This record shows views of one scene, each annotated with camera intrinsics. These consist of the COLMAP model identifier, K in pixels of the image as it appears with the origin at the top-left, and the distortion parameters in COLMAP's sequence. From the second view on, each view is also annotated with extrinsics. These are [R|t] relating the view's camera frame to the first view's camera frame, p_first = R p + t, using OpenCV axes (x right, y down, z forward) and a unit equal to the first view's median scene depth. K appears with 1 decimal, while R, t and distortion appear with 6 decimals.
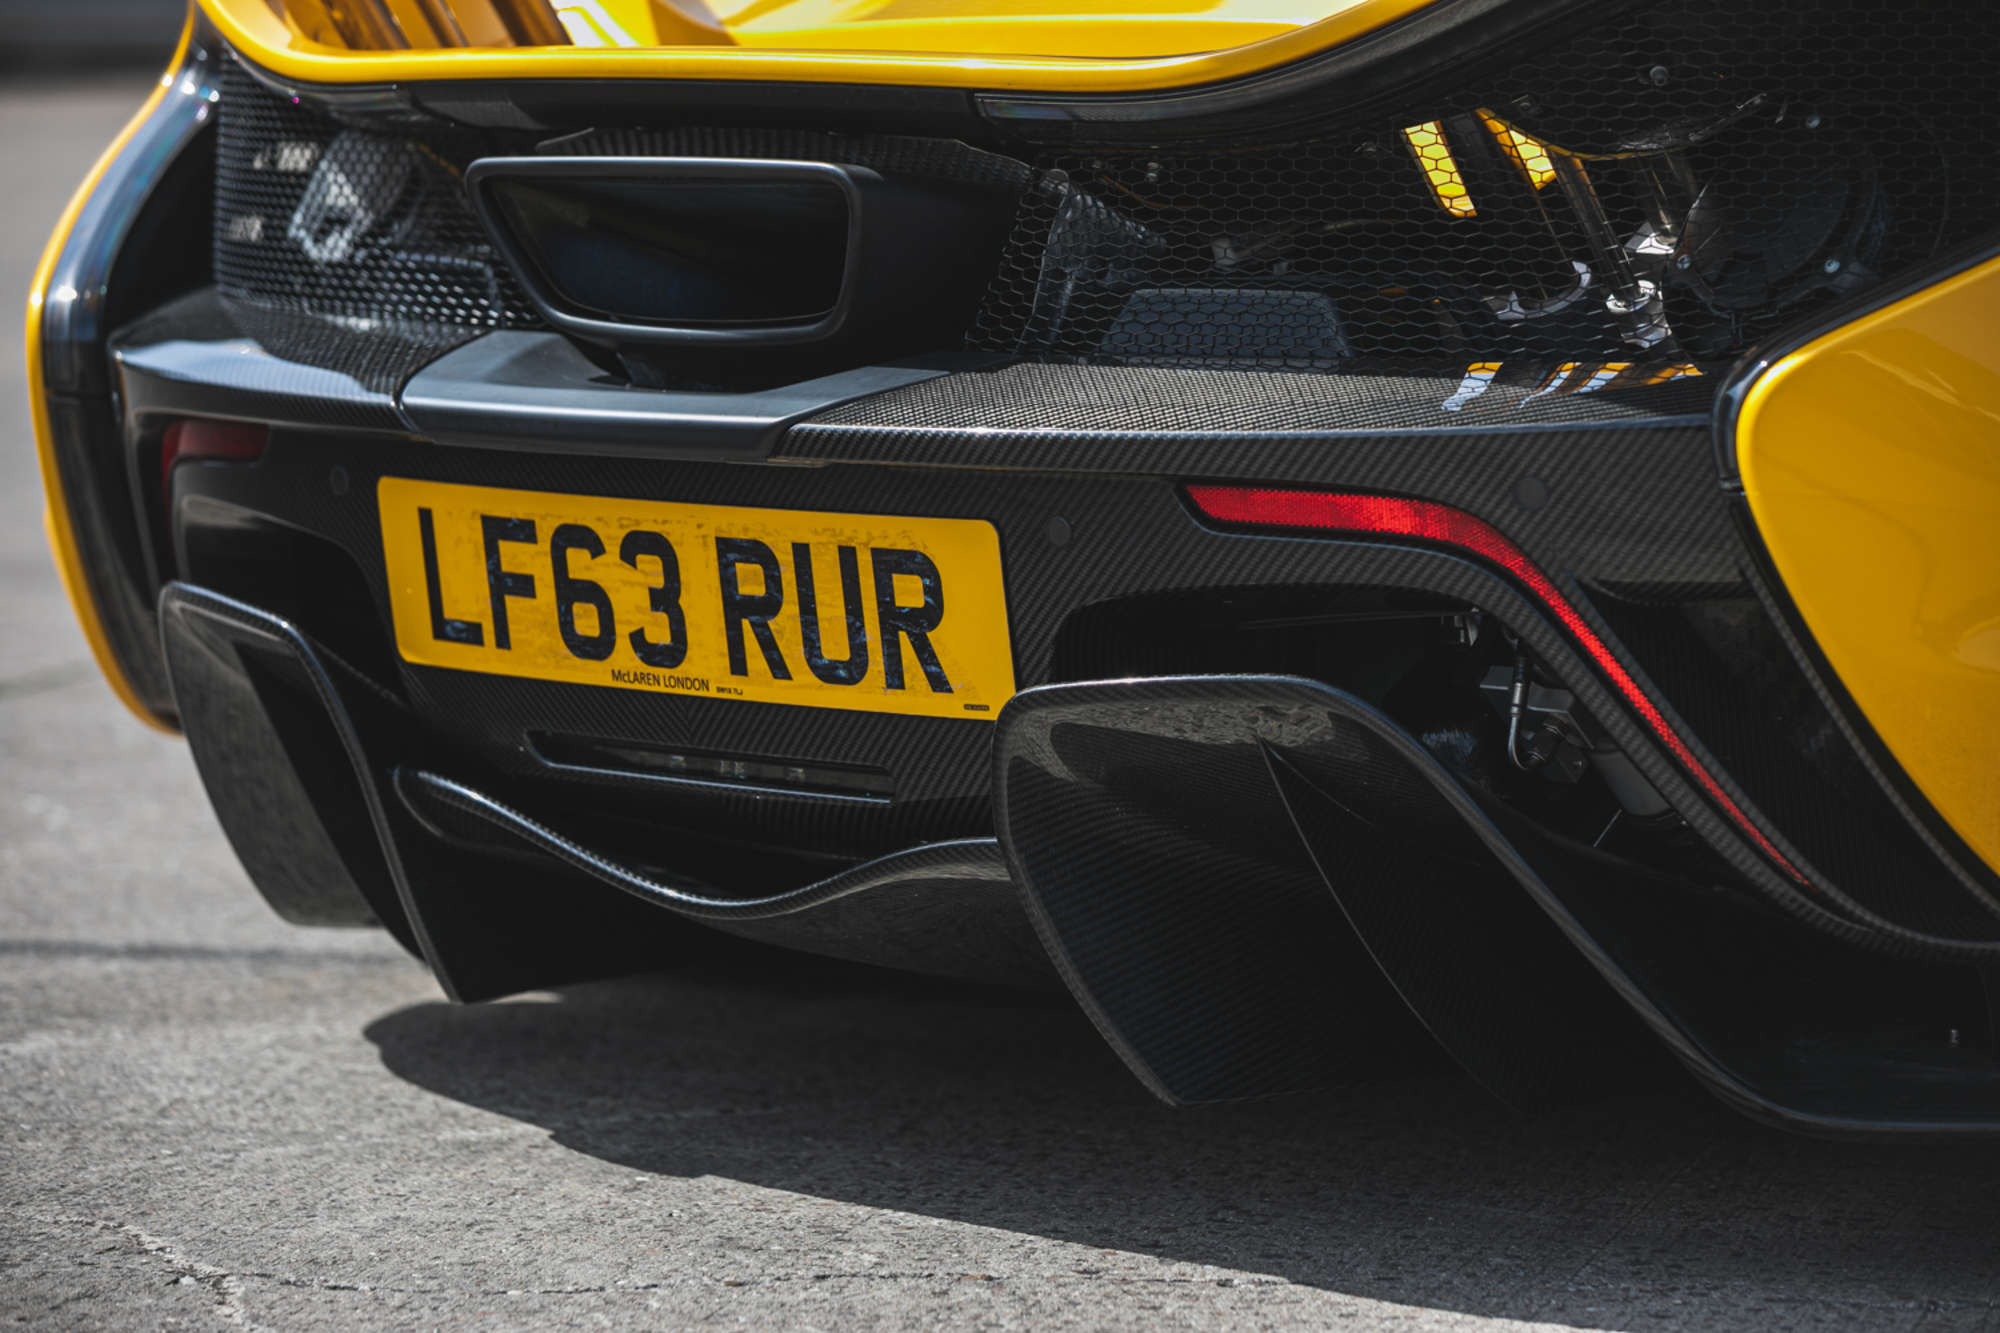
lens RADIAL K [[7385.8, 0, 1002.6], [0, 7385.8, 668.1], [0, 0, 1]] dist [0.211001, 0.000000]
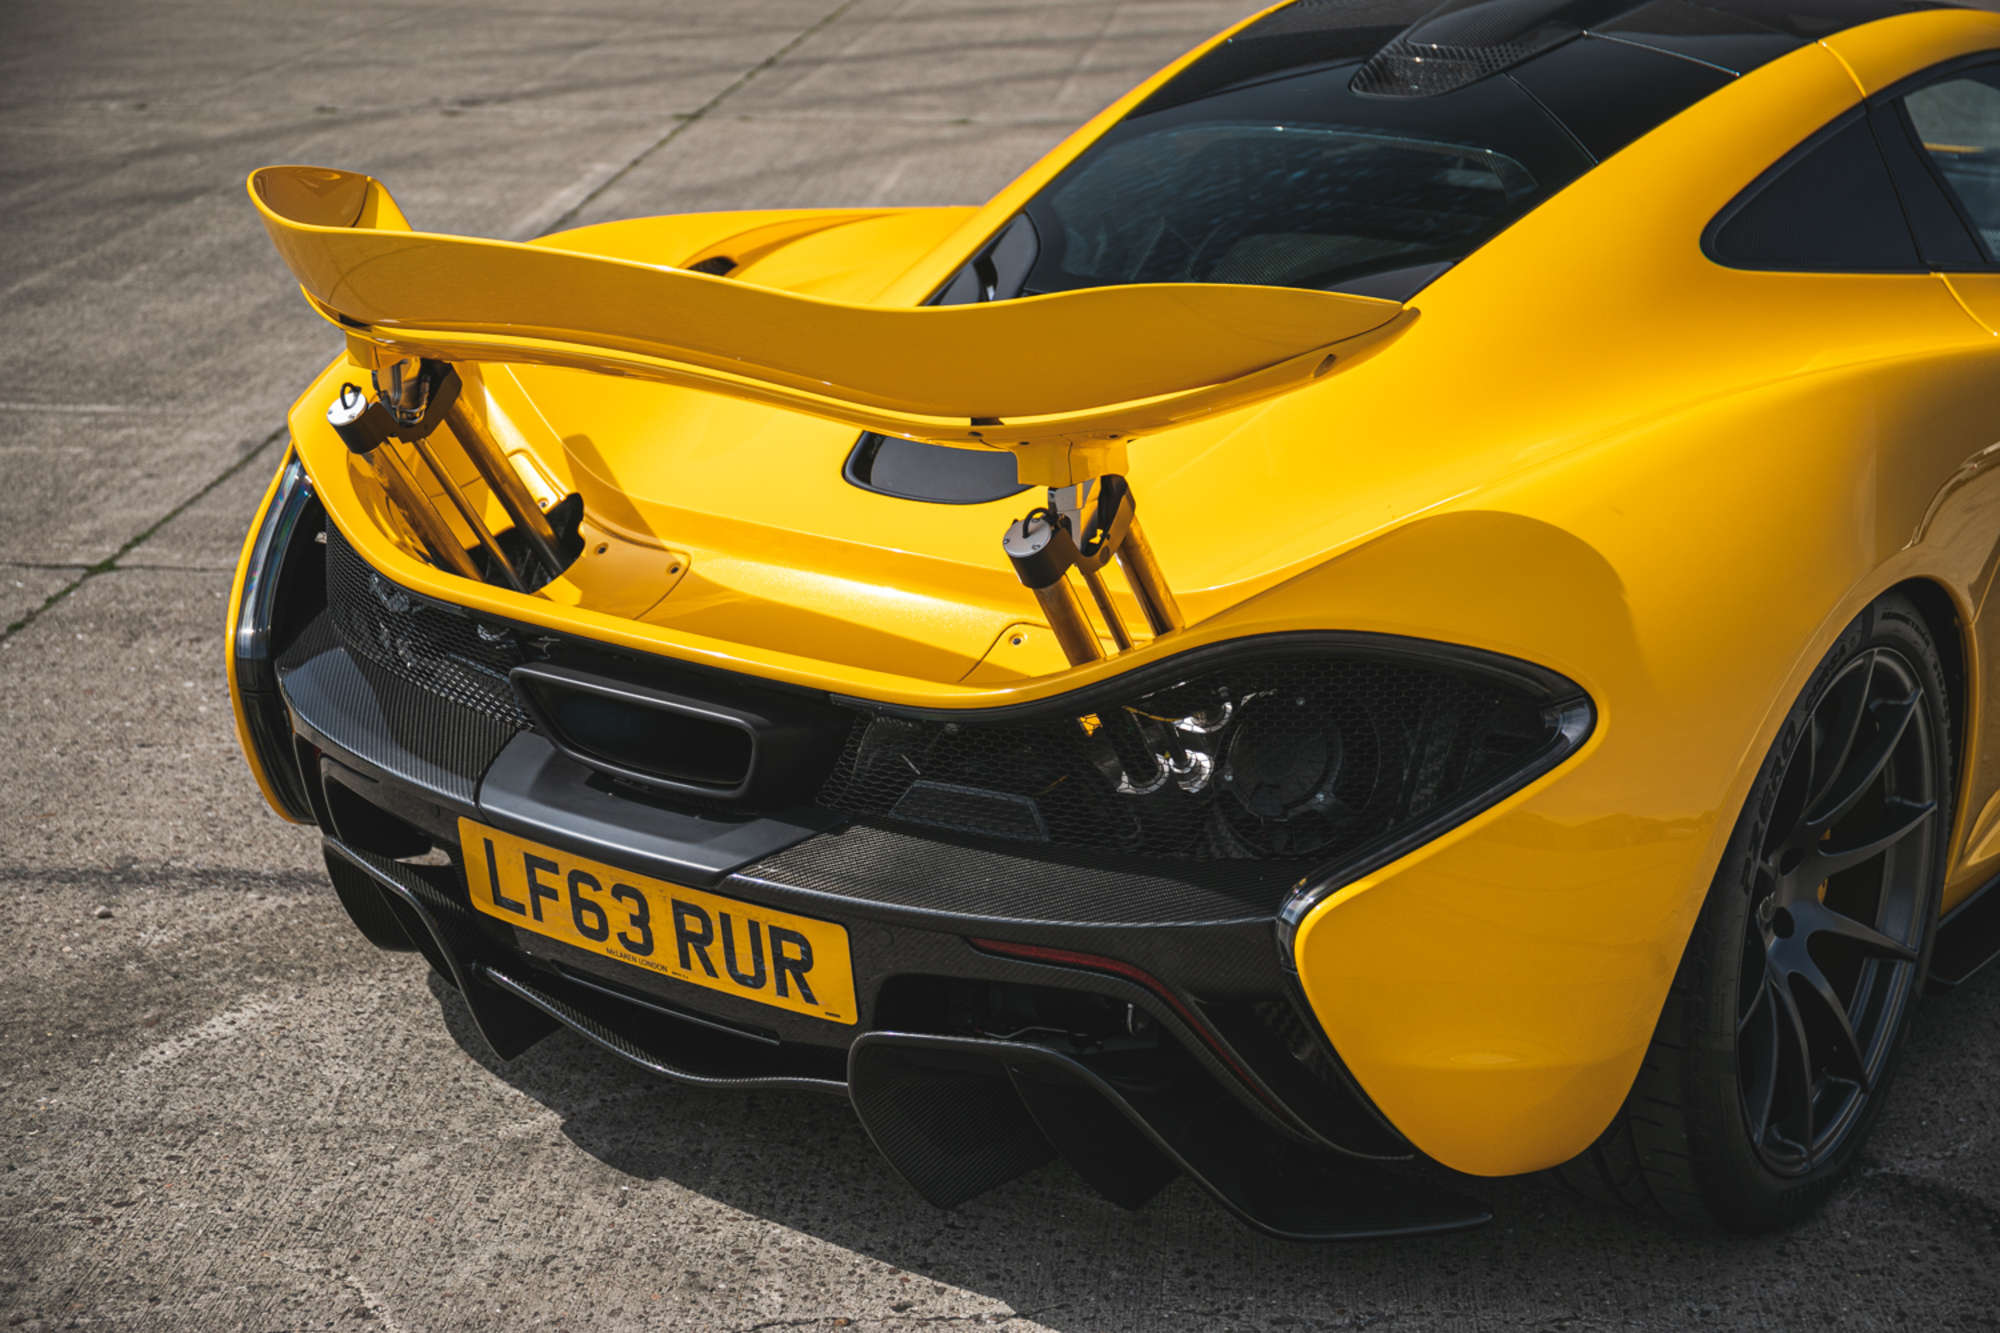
lens RADIAL K [[3043.1, 0, 992.1], [0, 3043.1, 652.4], [0, 0, 1]] dist [0.090799, 0.000000]
pose [[0.985672, -0.044559, 0.162680, -0.078868], [0.009885, 0.978078, 0.208006, -0.225839], [-0.168382, -0.203418, 0.964504, 0.288631]]
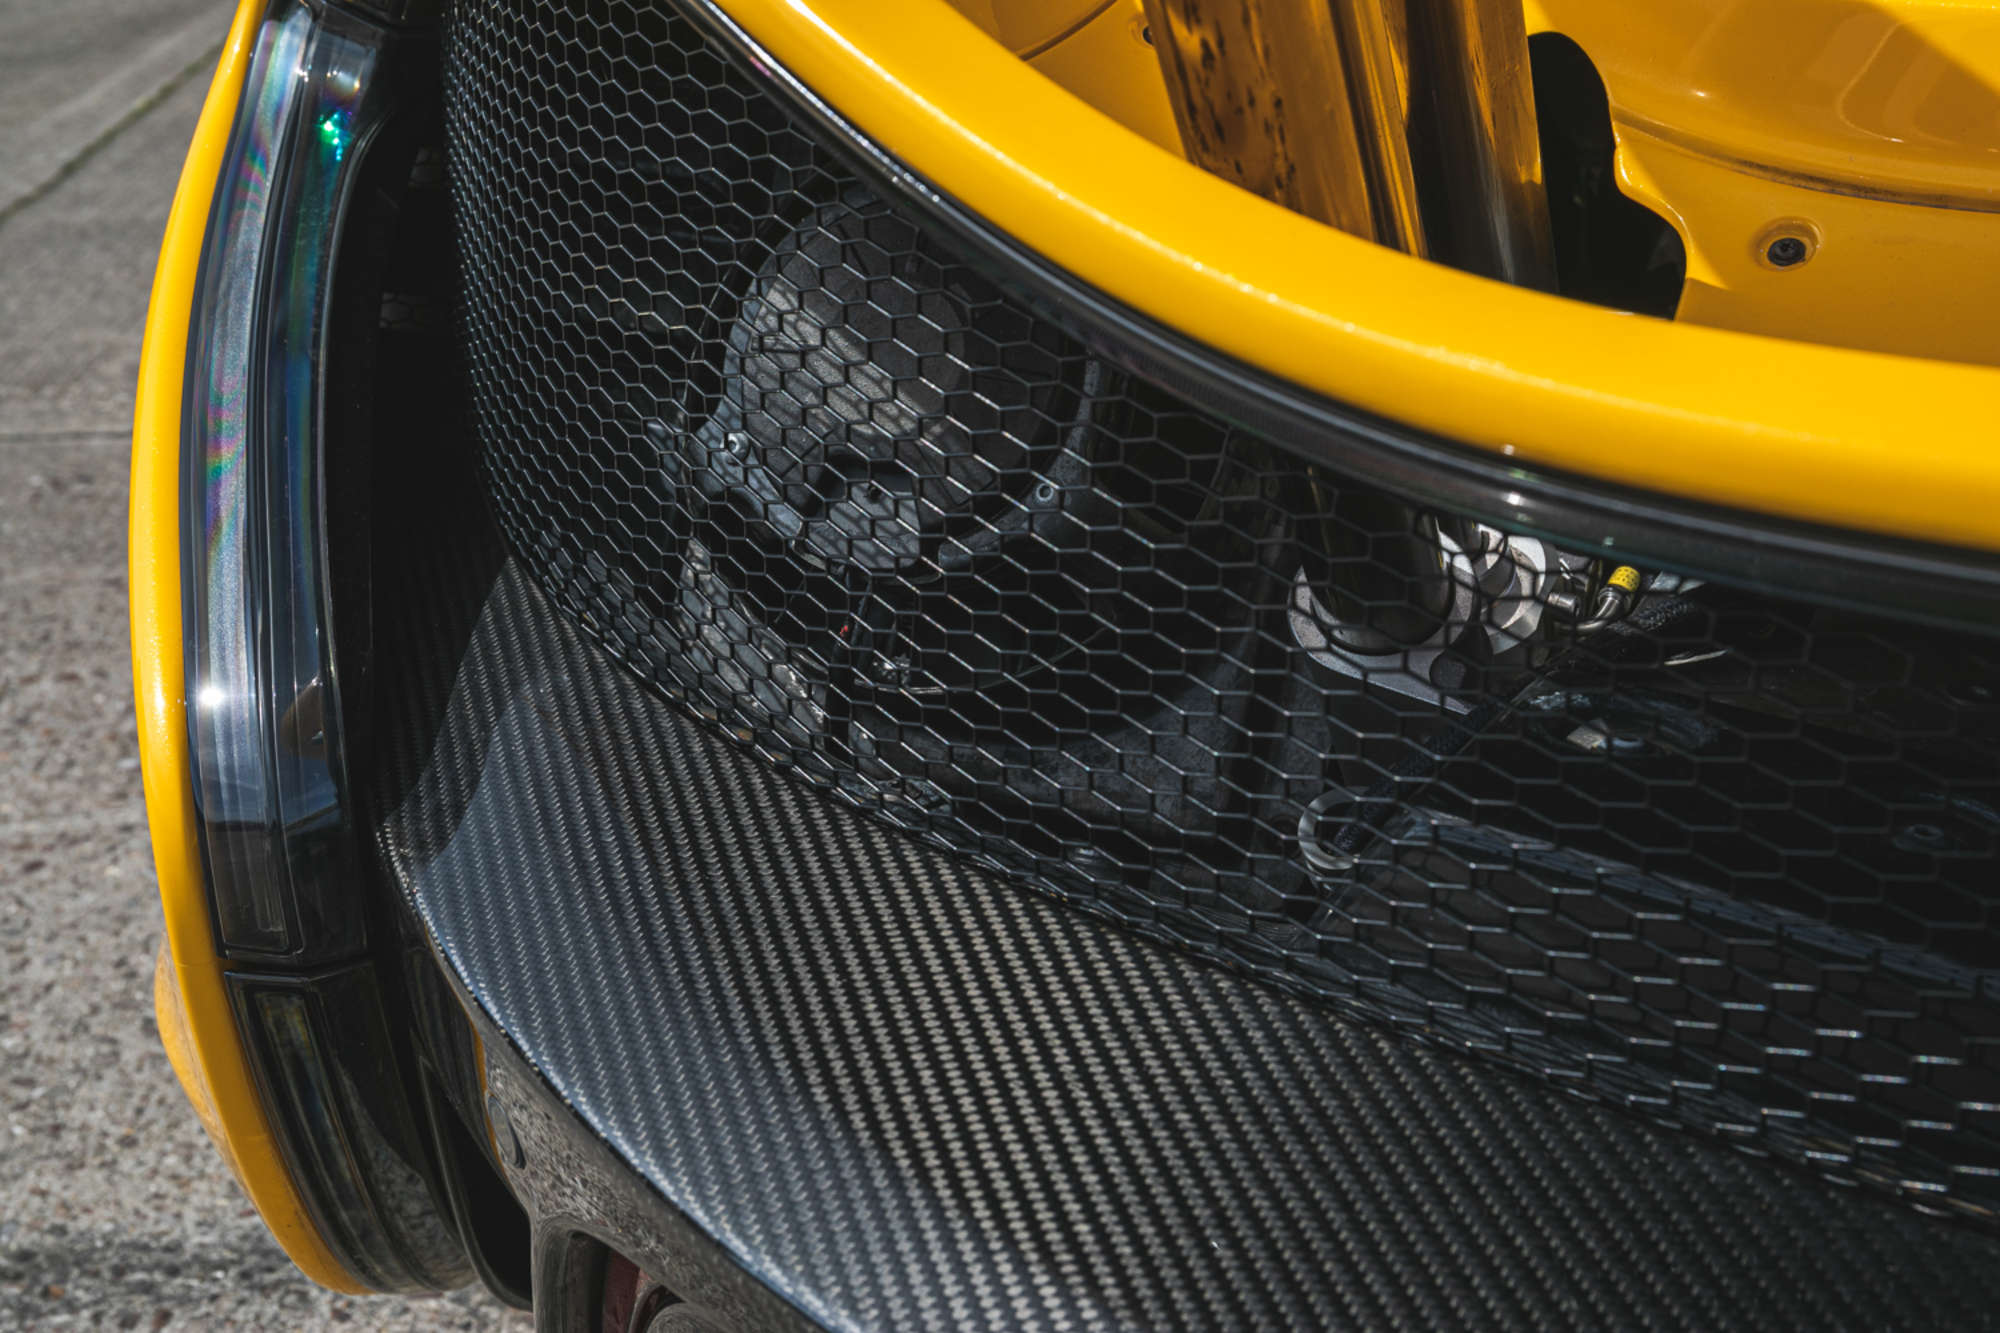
lens RADIAL K [[2534.8, 0, 997.4], [0, 2534.8, 627.2], [0, 0, 1]] dist [0.020745, 0.000000]
pose [[0.941196, -0.128810, 0.312342, -0.148515], [0.038743, 0.959521, 0.278960, -0.104606], [-0.335631, -0.250455, 0.908088, 0.982226]]
